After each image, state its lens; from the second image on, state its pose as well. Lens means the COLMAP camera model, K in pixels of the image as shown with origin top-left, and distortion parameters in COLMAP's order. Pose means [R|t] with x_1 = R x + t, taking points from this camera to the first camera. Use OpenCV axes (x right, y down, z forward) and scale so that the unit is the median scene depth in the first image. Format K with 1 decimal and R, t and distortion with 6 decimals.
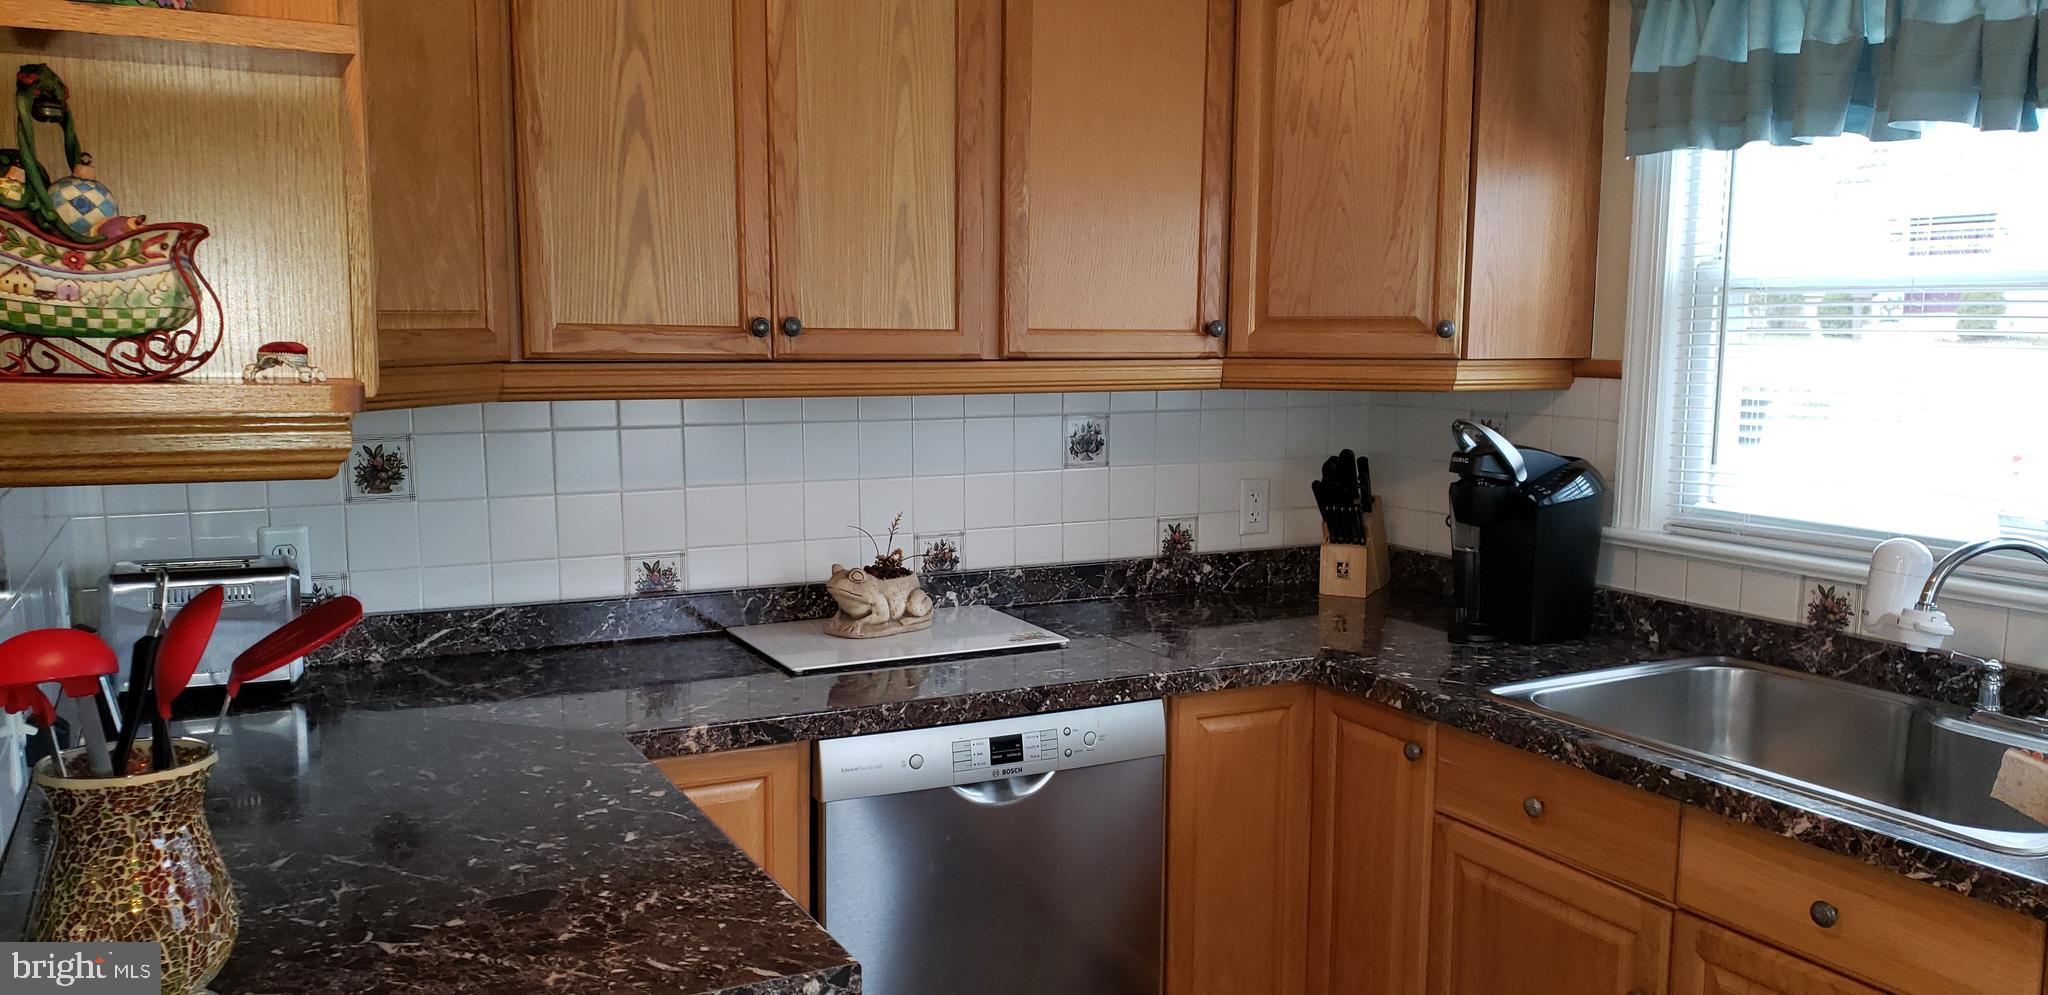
lens RADIAL K [[1624.1, 0, 974.5], [0, 1624.1, 528.5], [0, 0, 1]] dist [0.055695, -0.062768]
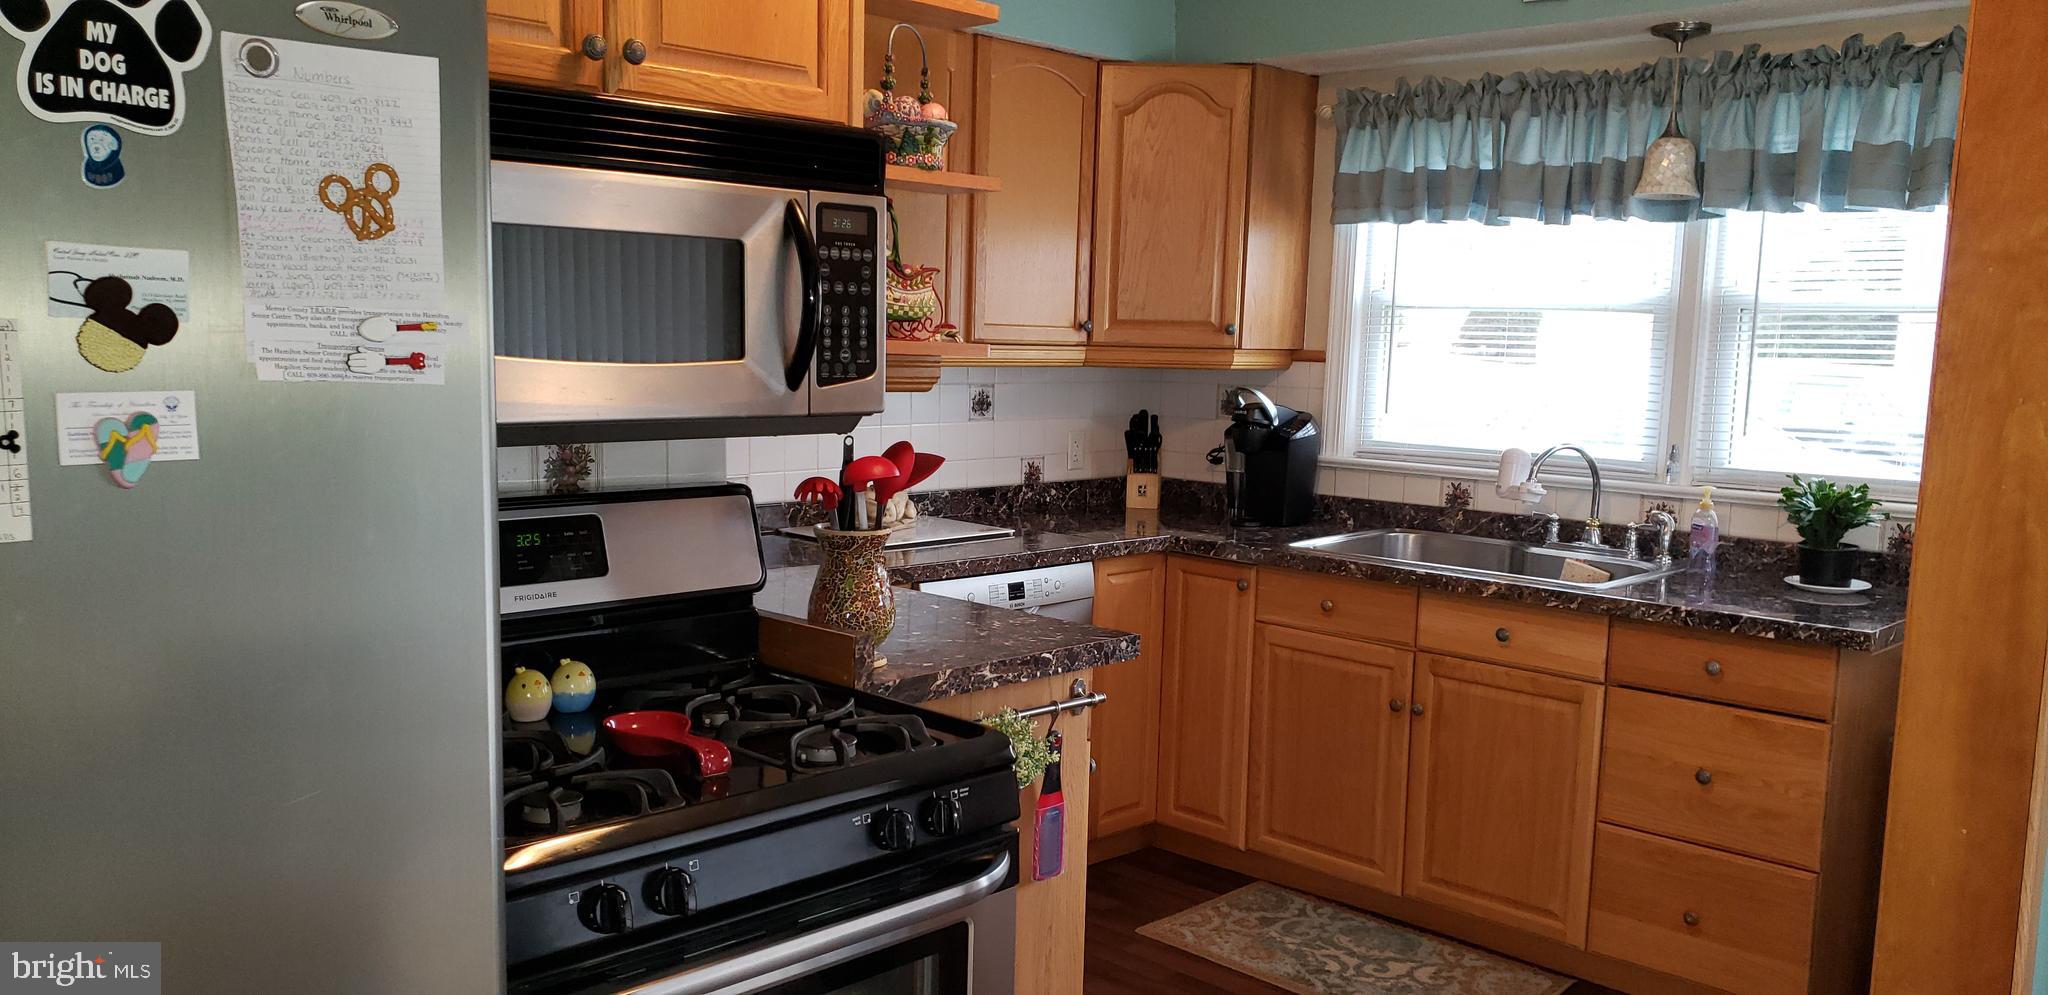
lens RADIAL K [[1624.1, 0, 985.5], [0, 1624.1, 552.2], [0, 0, 1]] dist [0.055695, -0.062768]
pose [[0.949691, -0.025069, 0.312182, -0.463524], [0.020303, 0.999623, 0.018509, 0.063470], [-0.312529, -0.011240, 0.949842, -0.448836]]
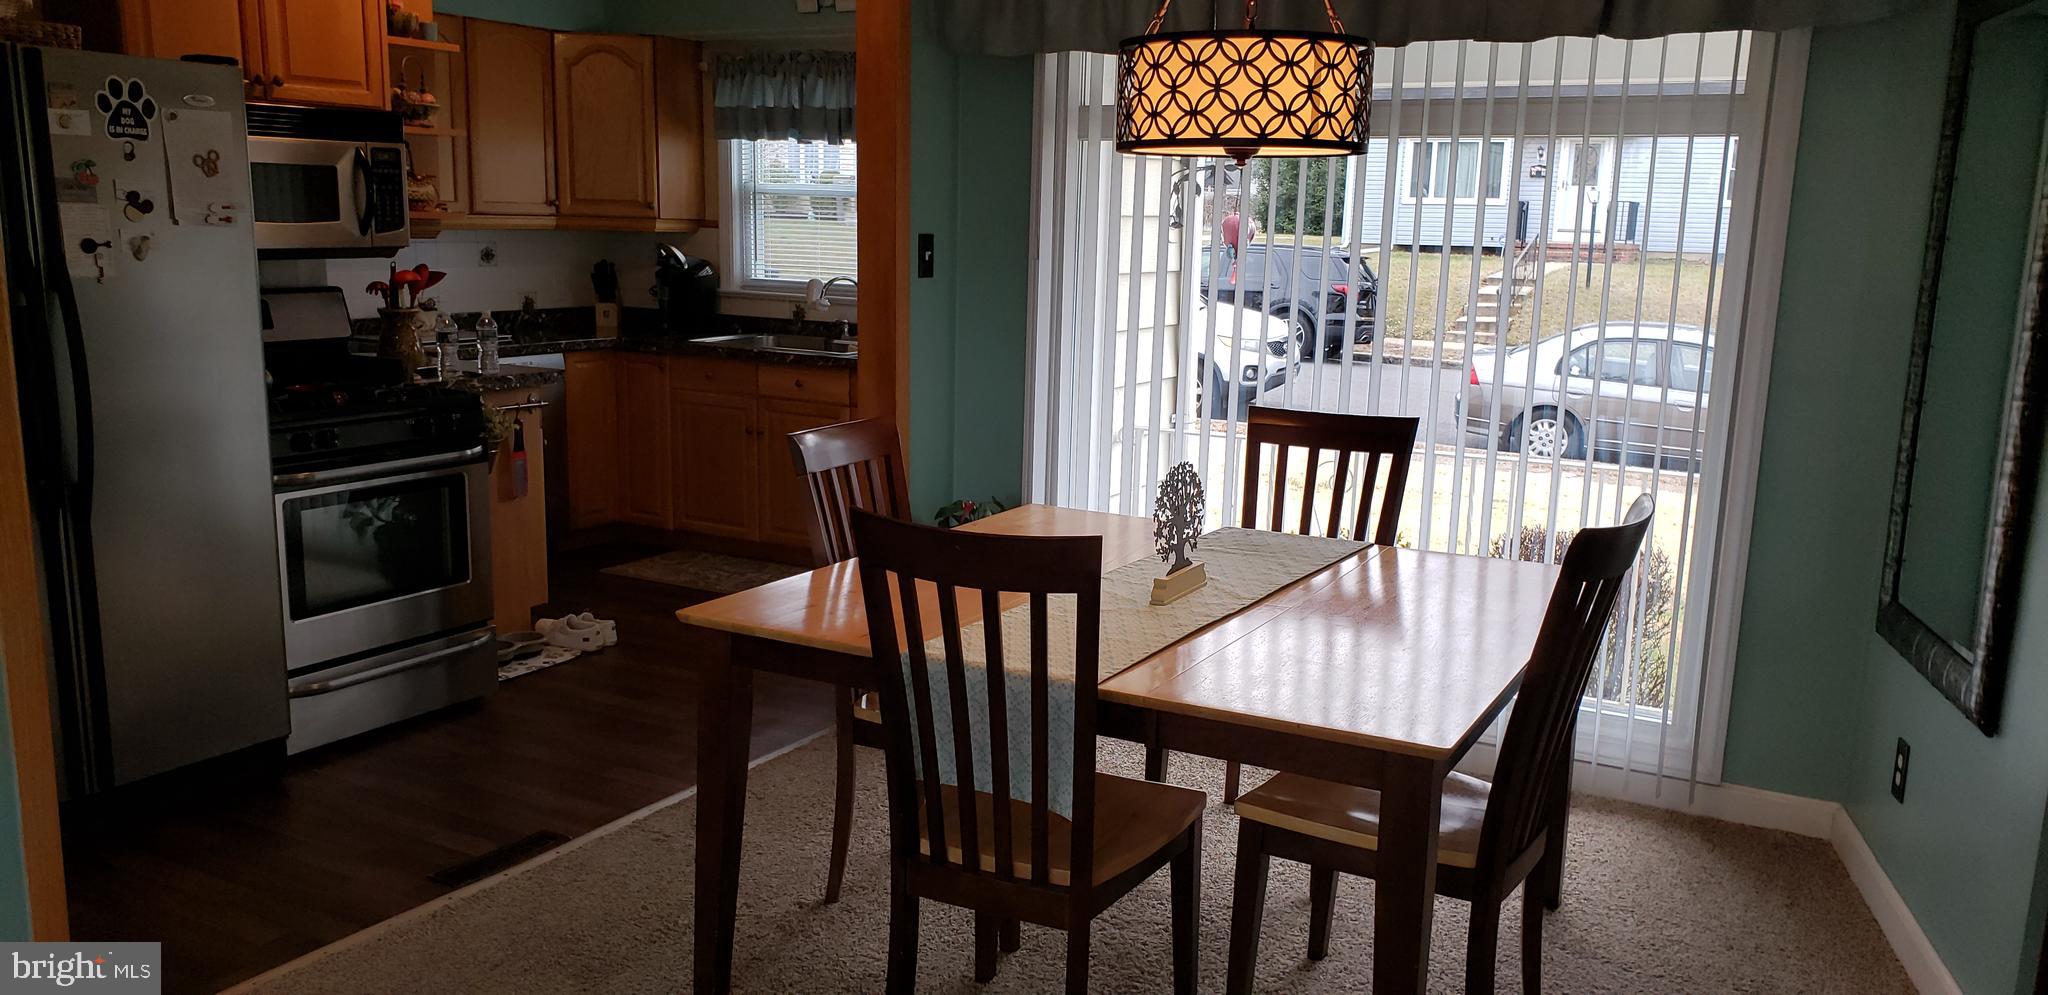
lens RADIAL K [[1624.1, 0, 1005.1], [0, 1624.1, 533.3], [0, 0, 1]] dist [0.055695, -0.062768]
pose [[0.831553, -0.094154, 0.547407, -0.708358], [0.052022, 0.994398, 0.092010, 0.182523], [-0.553004, -0.048034, 0.831793, -1.459842]]
